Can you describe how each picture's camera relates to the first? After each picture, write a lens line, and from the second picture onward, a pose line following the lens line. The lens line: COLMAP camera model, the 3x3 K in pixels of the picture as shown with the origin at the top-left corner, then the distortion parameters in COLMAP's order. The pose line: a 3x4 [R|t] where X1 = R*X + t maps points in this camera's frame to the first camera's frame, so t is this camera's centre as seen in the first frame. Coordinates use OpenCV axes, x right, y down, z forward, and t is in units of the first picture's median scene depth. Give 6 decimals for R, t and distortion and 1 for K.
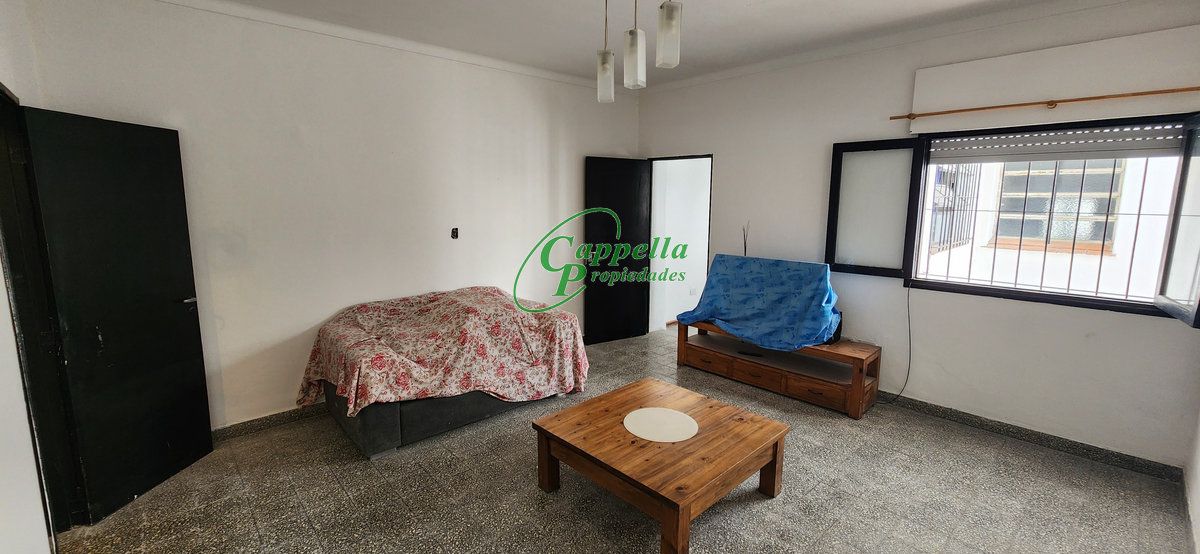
lens RADIAL K [[489.1, 0, 597.7], [0, 489.1, 265.3], [0, 0, 1]] dist [0.004526, -0.000158]
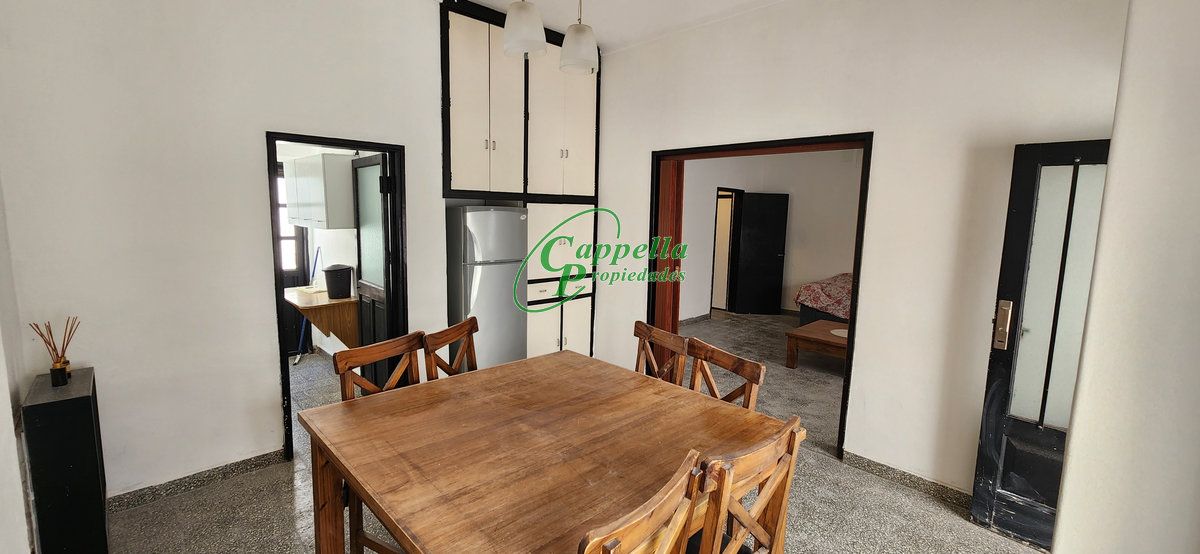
lens RADIAL K [[489.1, 0, 591.5], [0, 489.1, 271.1], [0, 0, 1]] dist [0.004526, -0.000158]
pose [[0.028237, 0.117873, -0.992627, 1.442658], [-0.163661, 0.980168, 0.111738, 0.019514], [0.986112, 0.159299, 0.046968, -0.116735]]
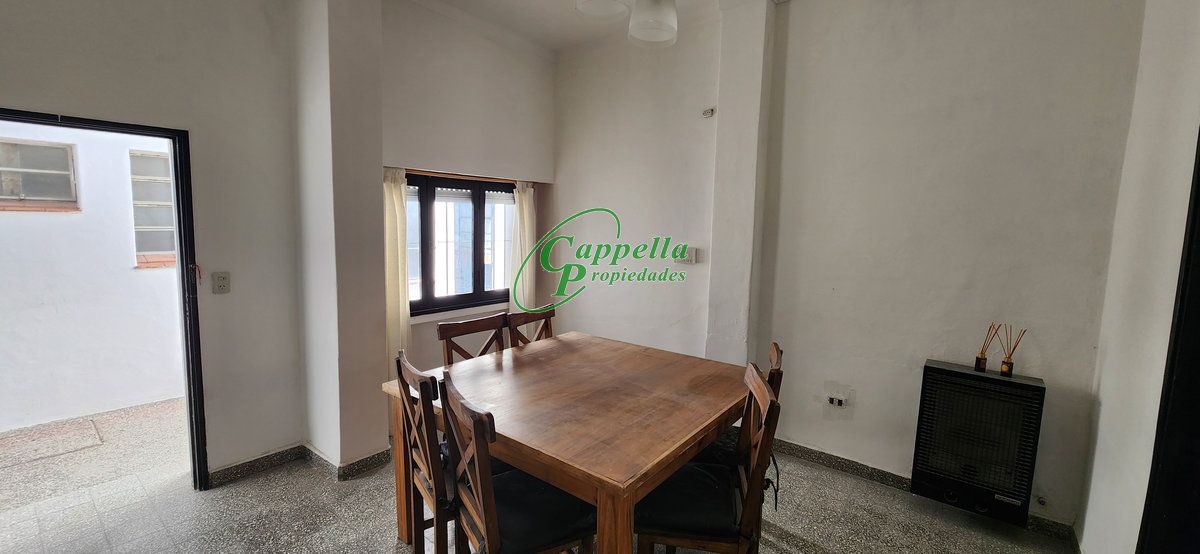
lens RADIAL K [[489.1, 0, 597.2], [0, 489.1, 270.3], [0, 0, 1]] dist [0.004526, -0.000158]
pose [[-0.159365, -0.115792, 0.980406, 0.316776], [0.116307, 0.983979, 0.135120, 0.007263], [-0.980345, 0.135561, -0.143344, -0.045860]]
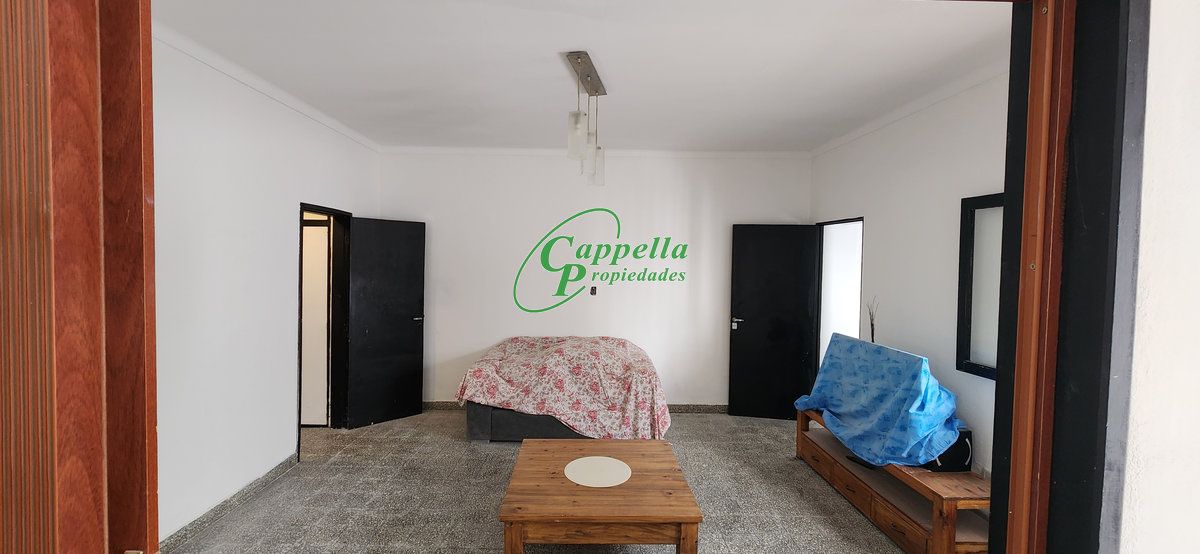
lens RADIAL K [[489.1, 0, 592.6], [0, 489.1, 264.7], [0, 0, 1]] dist [0.004526, -0.000158]
pose [[0.741258, 0.019312, -0.670942, 0.598879], [-0.107941, 0.990006, -0.090757, -0.020629], [0.662484, 0.139697, 0.735935, 0.090951]]
